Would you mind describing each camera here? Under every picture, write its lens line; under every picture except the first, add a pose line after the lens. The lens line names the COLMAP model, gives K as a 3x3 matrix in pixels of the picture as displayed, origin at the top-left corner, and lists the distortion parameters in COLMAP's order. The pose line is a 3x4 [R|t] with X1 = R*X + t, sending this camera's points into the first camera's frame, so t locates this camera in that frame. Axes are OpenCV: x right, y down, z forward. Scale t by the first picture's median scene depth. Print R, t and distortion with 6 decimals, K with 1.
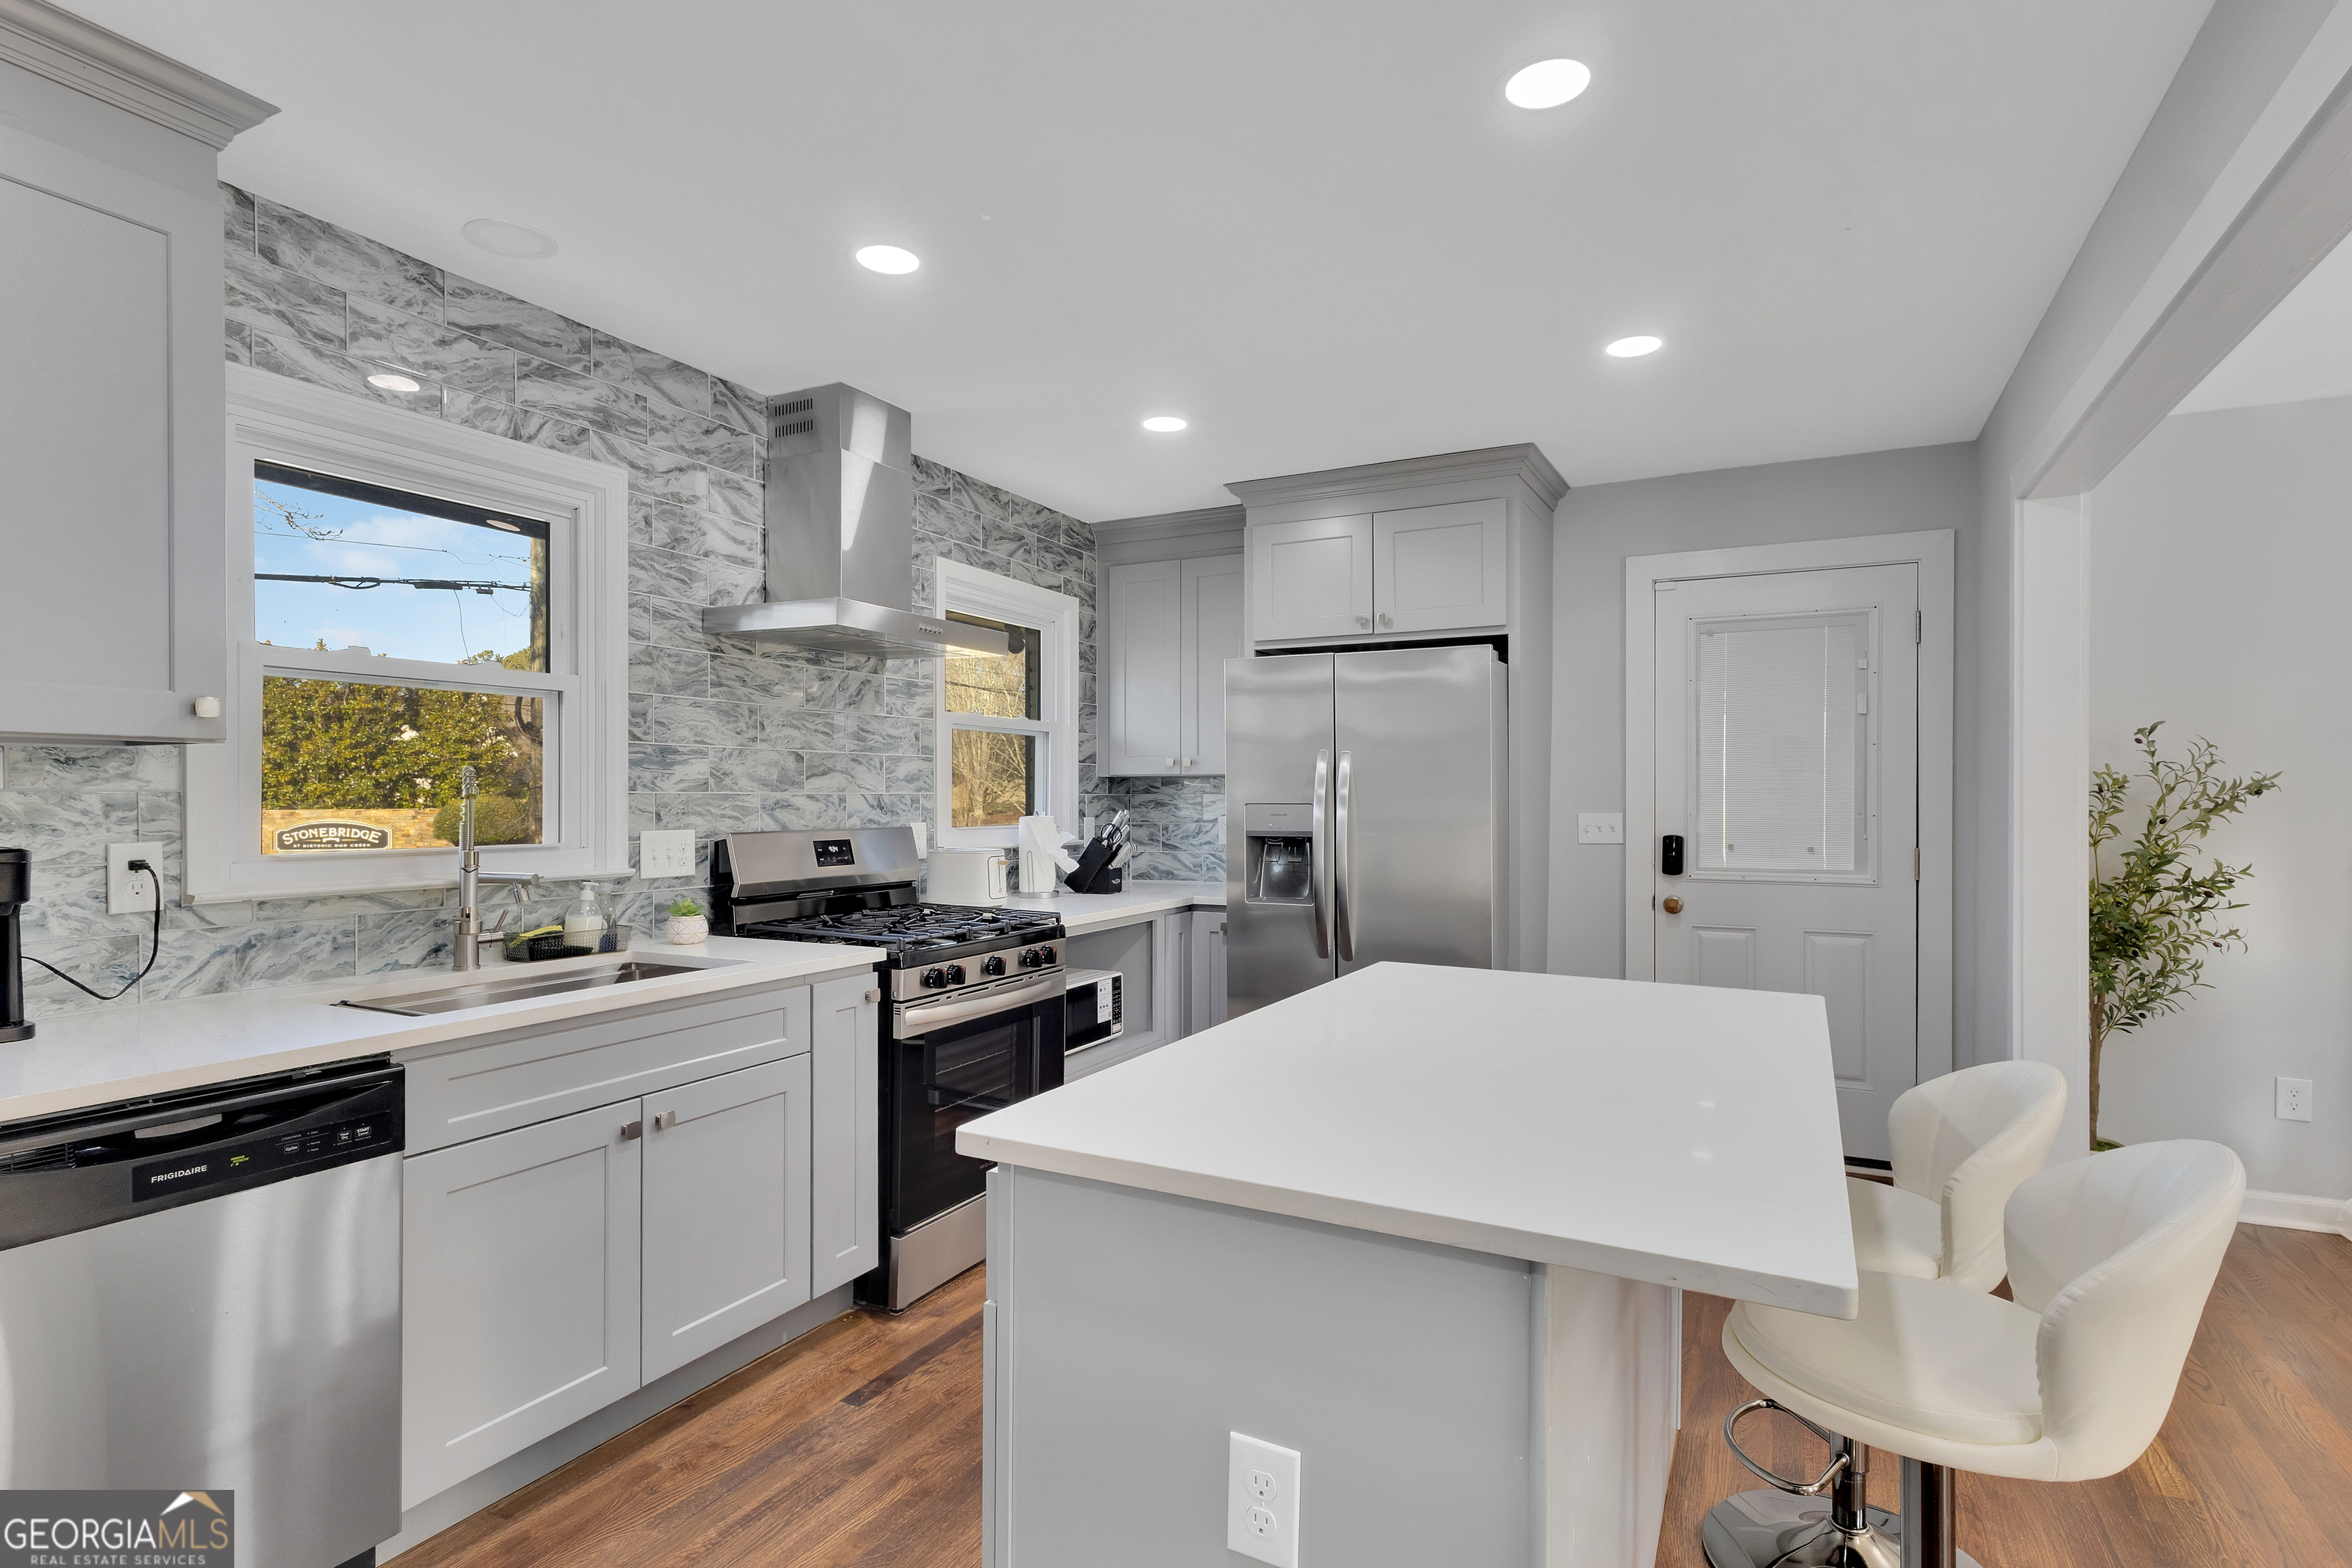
lens RADIAL K [[1168.7, 0, 1176.1], [0, 1168.7, 802.2], [0, 0, 1]] dist [0.000376, -0.000075]
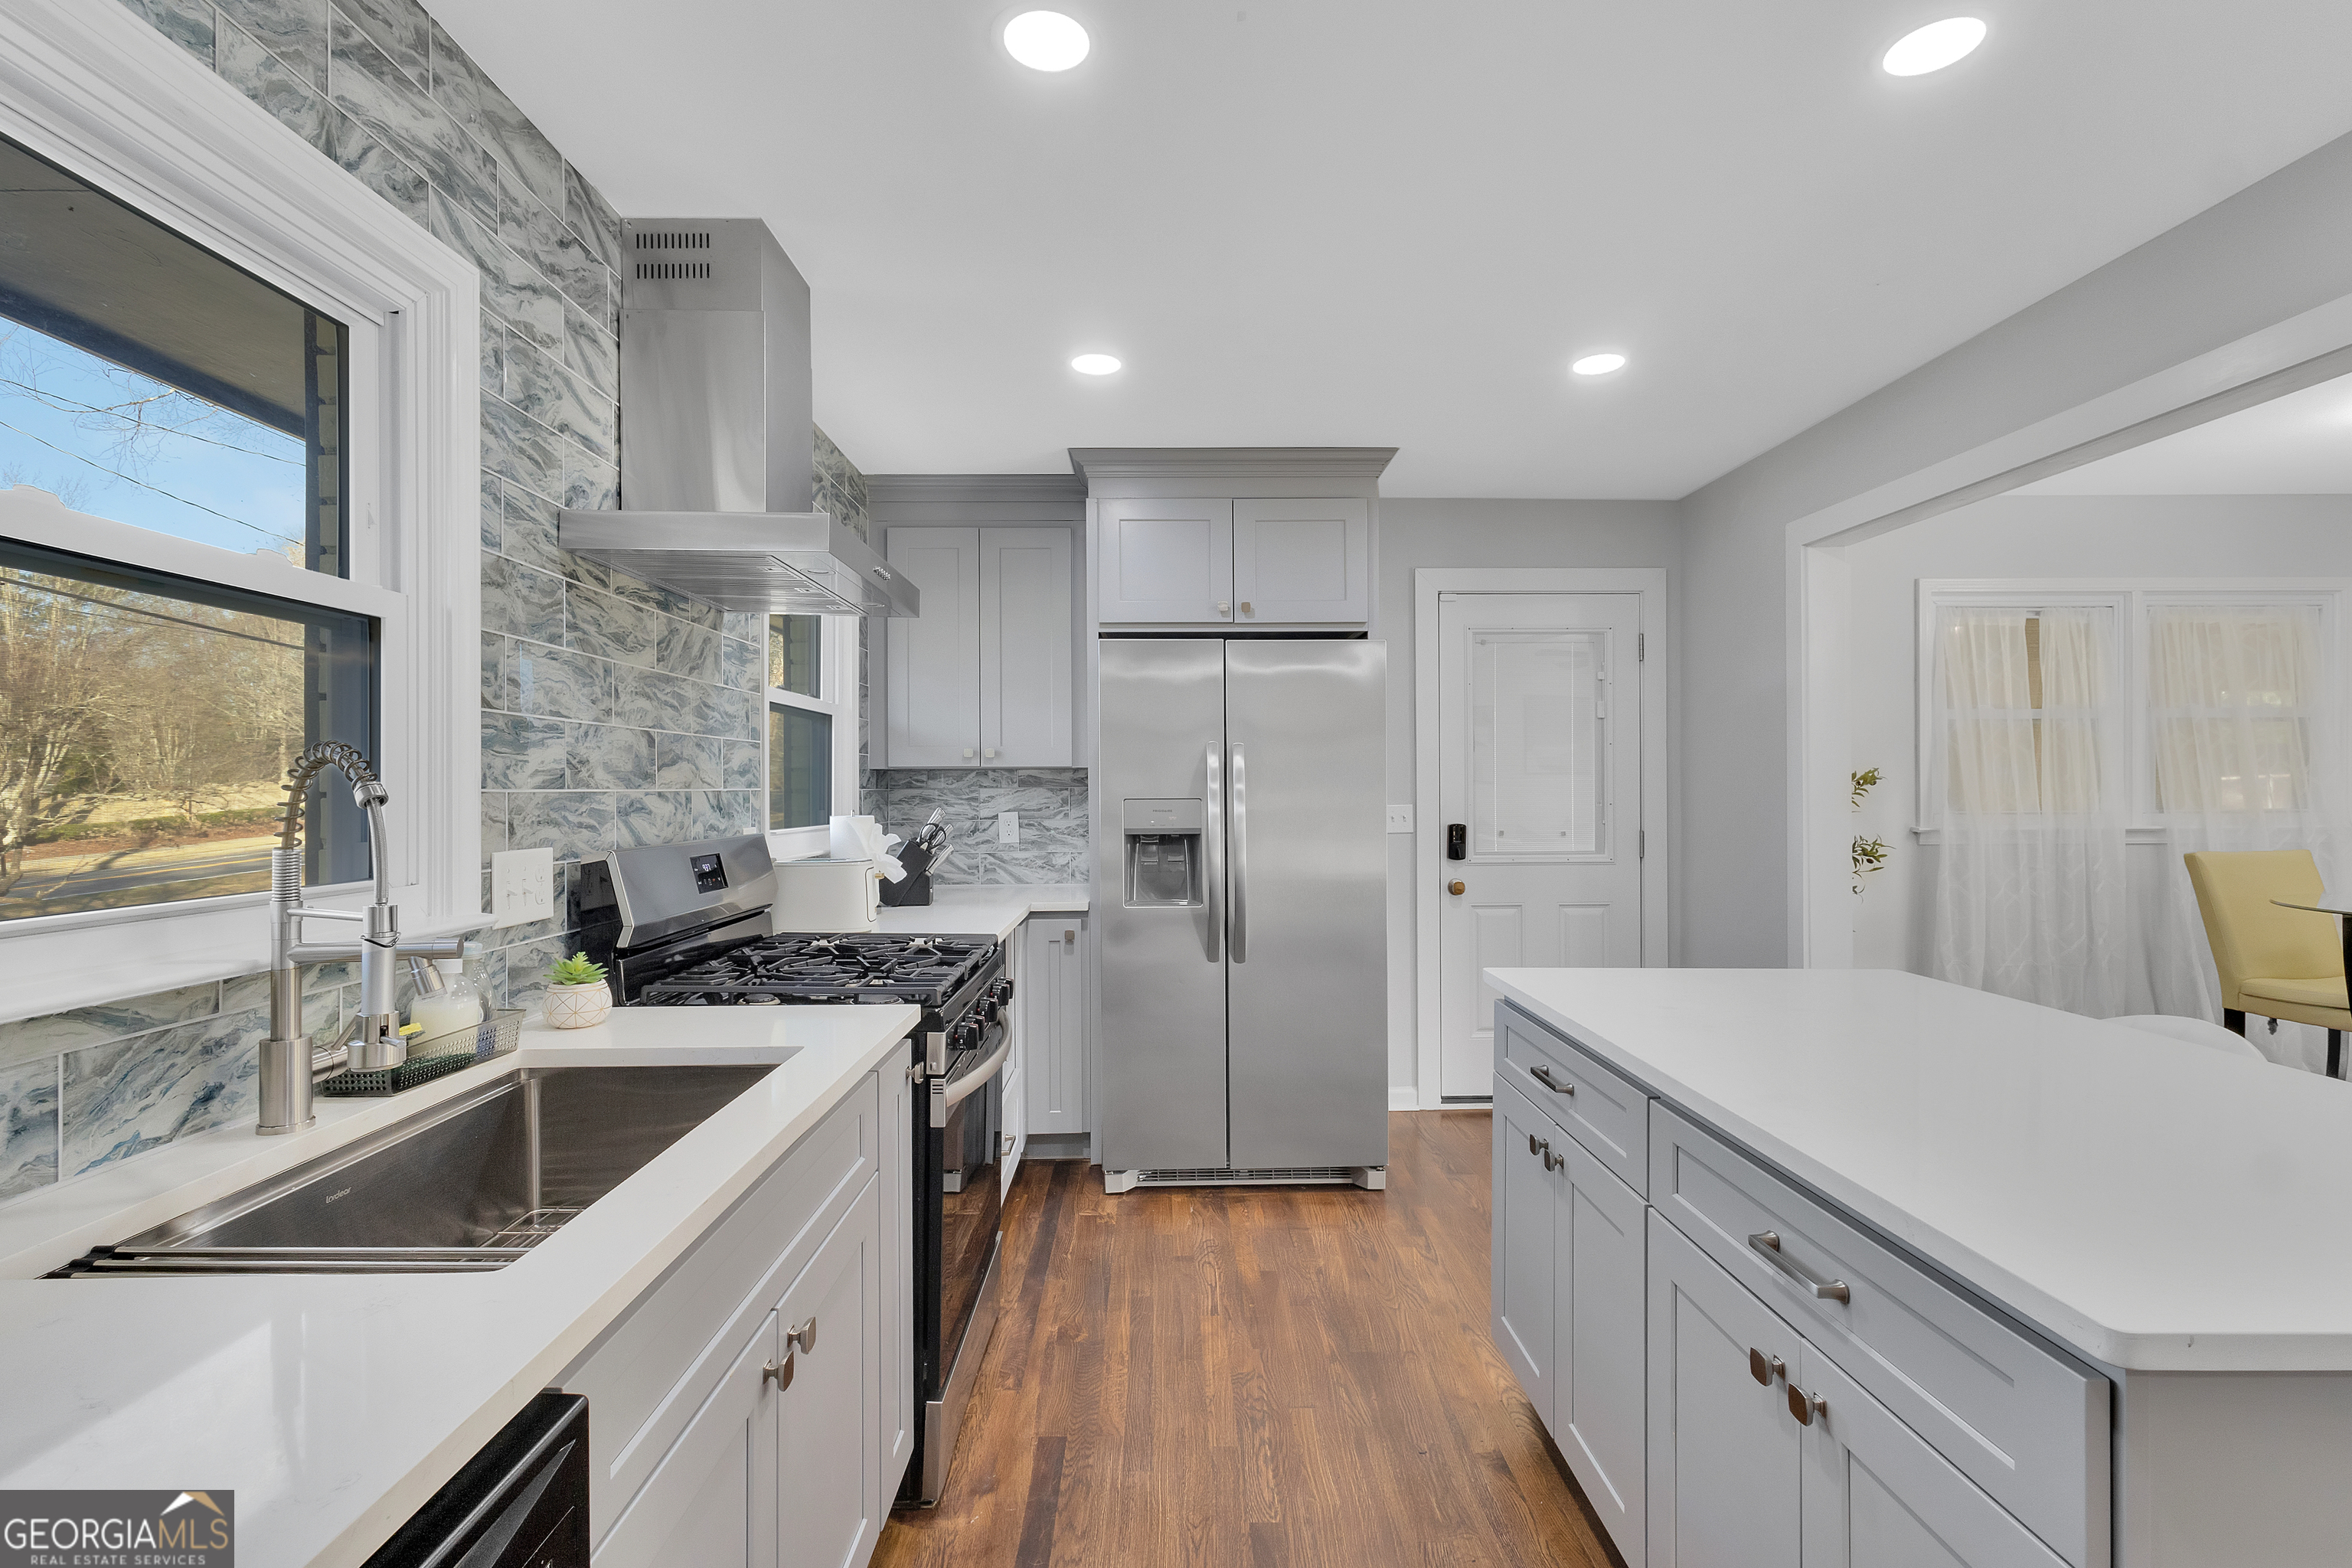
lens RADIAL K [[1074.3, 0, 1173.0], [0, 1074.3, 790.1], [0, 0, 1]] dist [-0.002275, 0.000117]
pose [[0.883063, -0.005213, 0.469225, -0.380489], [0.007095, 0.999972, -0.002244, -0.004539], [-0.469200, 0.005311, 0.883076, 0.303785]]
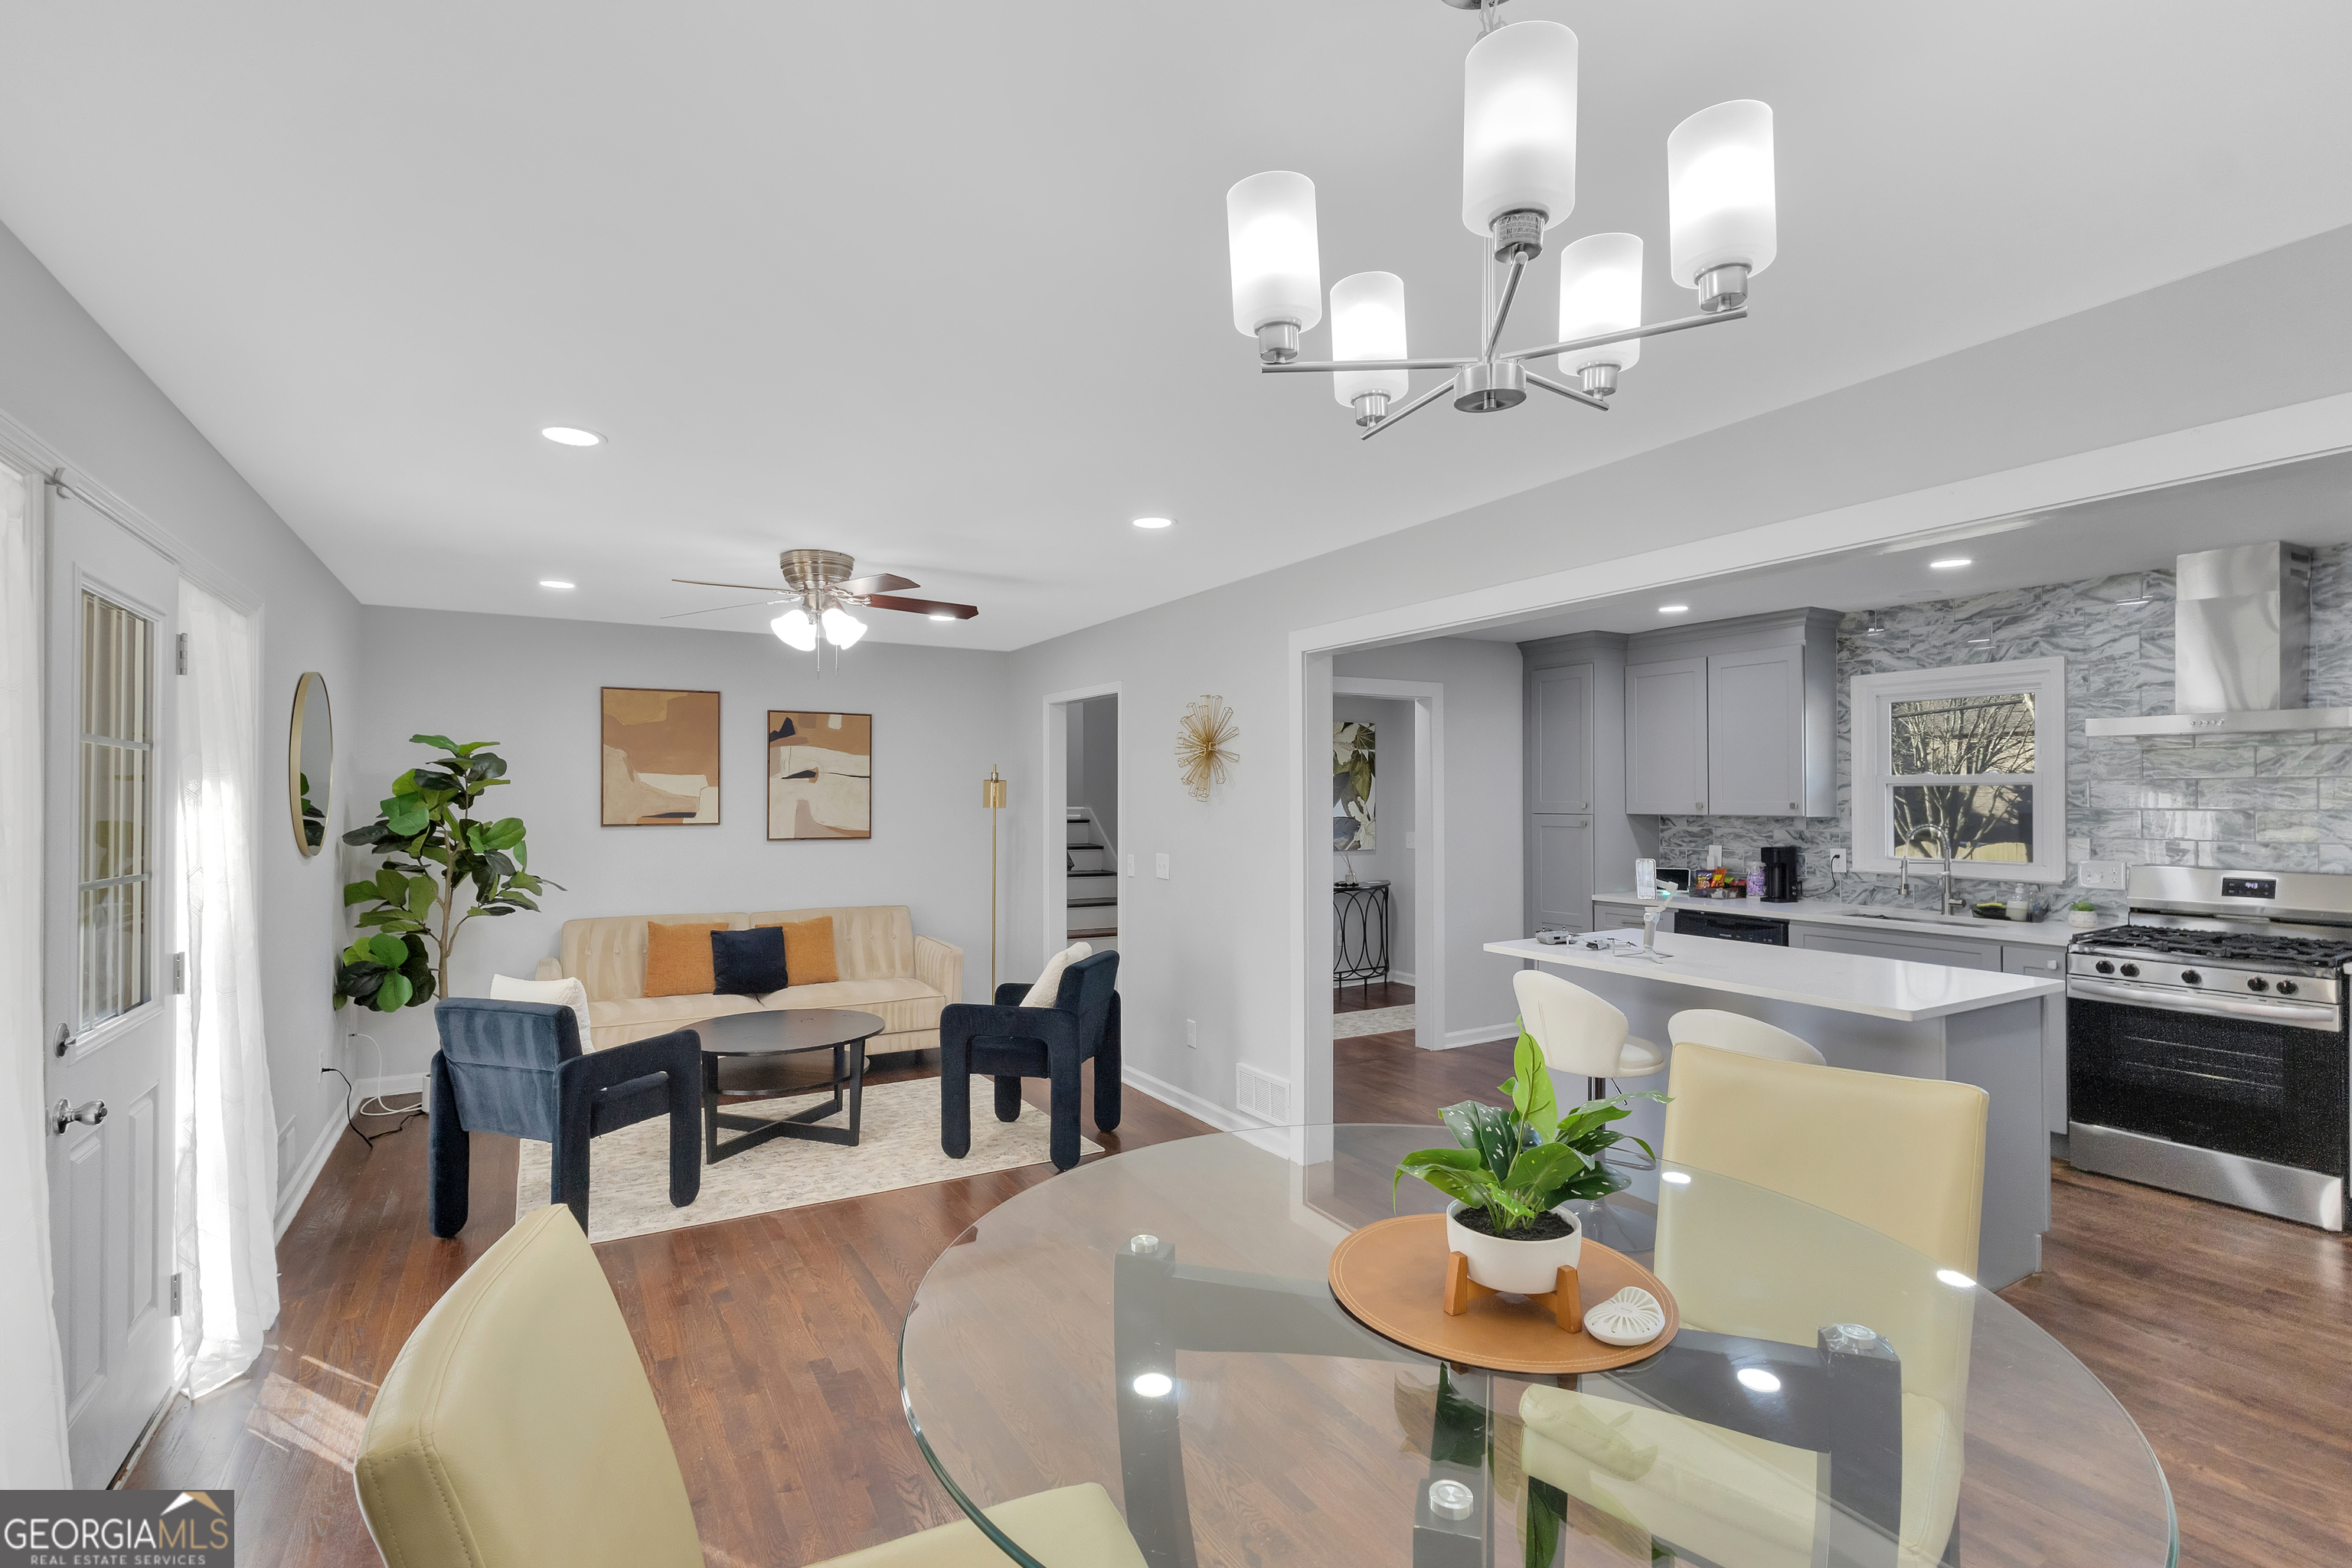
lens RADIAL K [[1074.3, 0, 1173.0], [0, 1074.3, 790.1], [0, 0, 1]] dist [-0.002275, 0.000117]
pose [[-0.533392, -0.009716, -0.845812, 1.497275], [-0.006466, 0.999952, -0.007408, -0.054224], [0.845844, 0.001518, -0.533429, 0.667497]]
